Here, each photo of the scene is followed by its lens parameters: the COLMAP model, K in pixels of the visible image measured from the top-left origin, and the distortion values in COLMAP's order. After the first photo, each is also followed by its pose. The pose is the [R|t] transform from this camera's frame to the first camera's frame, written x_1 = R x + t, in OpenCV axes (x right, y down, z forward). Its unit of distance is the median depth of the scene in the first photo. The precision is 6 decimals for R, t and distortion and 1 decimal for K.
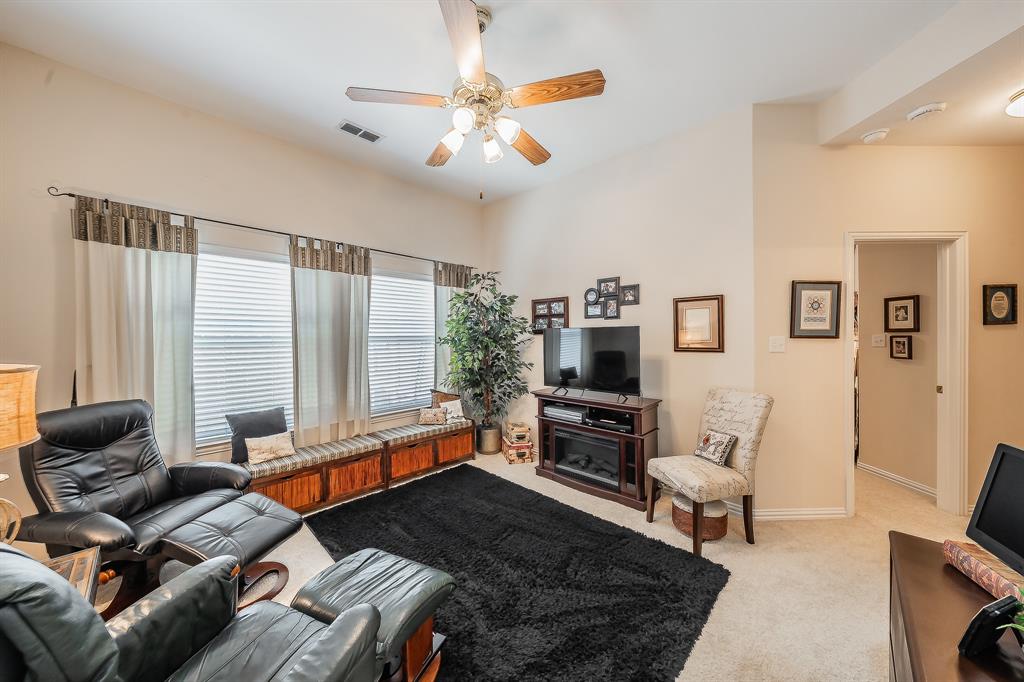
lens RADIAL K [[357.0, 0, 513.2], [0, 357.0, 339.5], [0, 0, 1]] dist [0.000530, 0.000106]
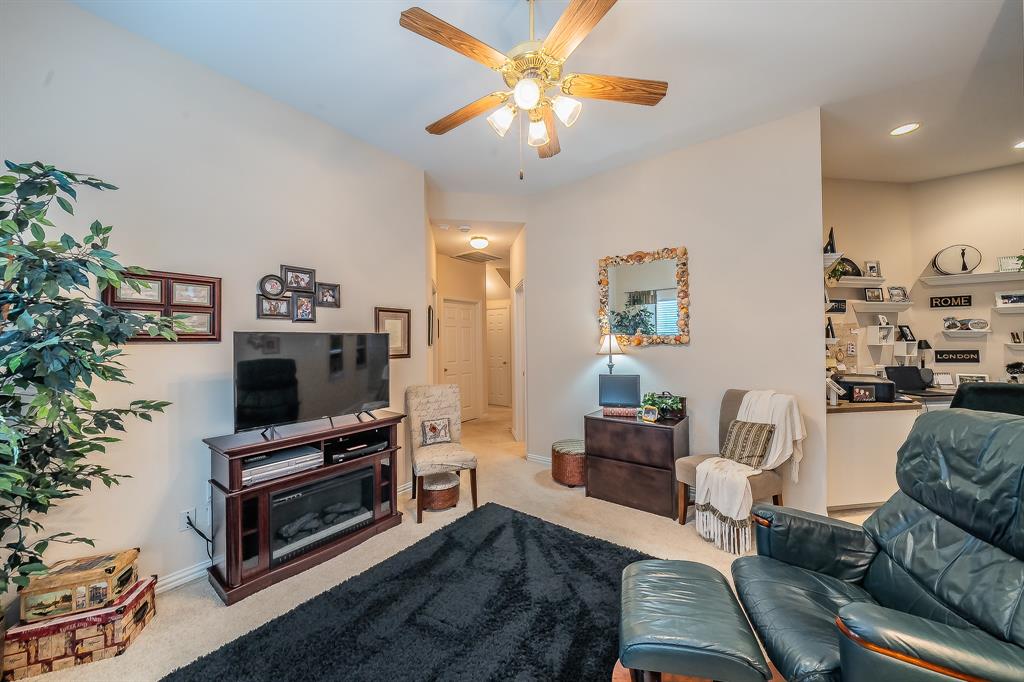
lens RADIAL K [[357.0, 0, 513.2], [0, 357.0, 339.5], [0, 0, 1]] dist [0.000530, 0.000106]
pose [[-0.119323, 0.016302, 0.992722, -0.523287], [0.022014, 0.999663, -0.013770, -0.000392], [-0.992611, 0.020210, -0.119641, 0.639323]]
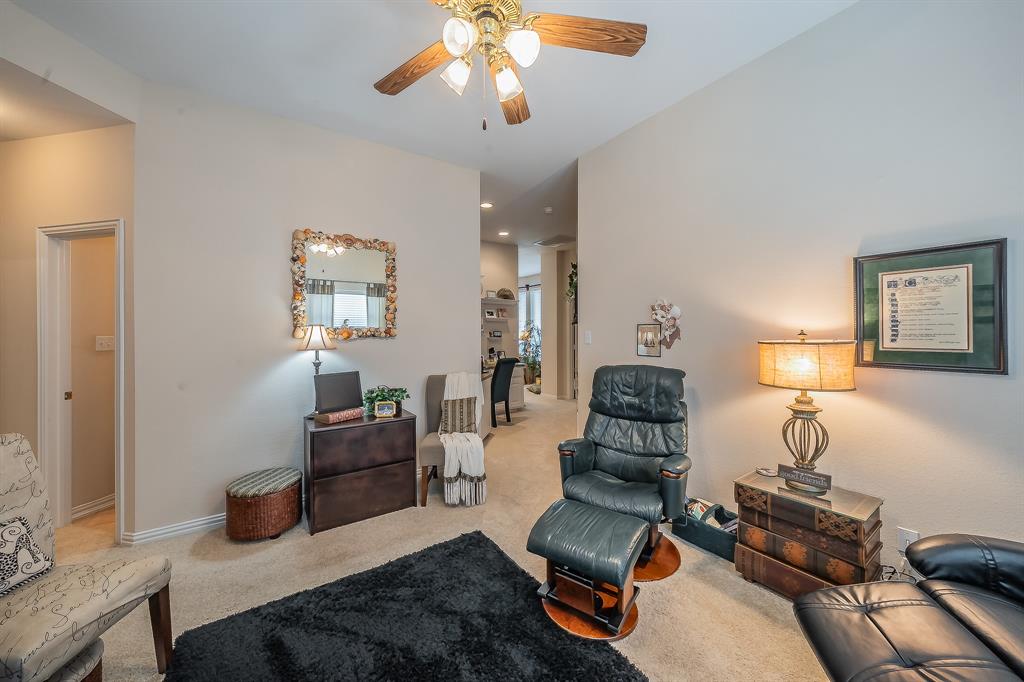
lens RADIAL K [[354.0, 0, 501.0], [0, 354.0, 334.5], [0, 0, 1]] dist [0.000134, 0.000026]
pose [[-0.970986, 0.015974, 0.238601, -0.157758], [0.018054, 0.999816, 0.006534, 0.000630], [-0.238453, 0.010652, -0.971096, 0.942416]]
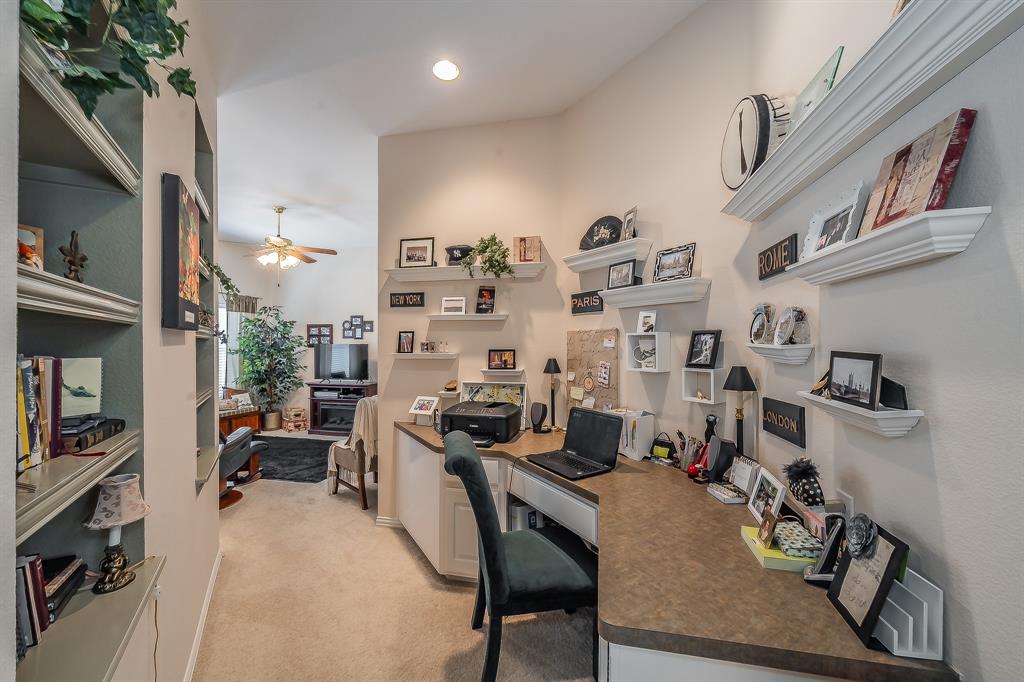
lens RADIAL K [[390.0, 0, 523.4], [0, 390.0, 341.8], [0, 0, 1]] dist [0.000472, 0.000078]
pose [[0.852184, 0.013199, 0.523076, -0.035108], [-0.002422, 0.999771, -0.021282, -0.005862], [-0.523237, 0.016869, 0.852020, -1.037974]]
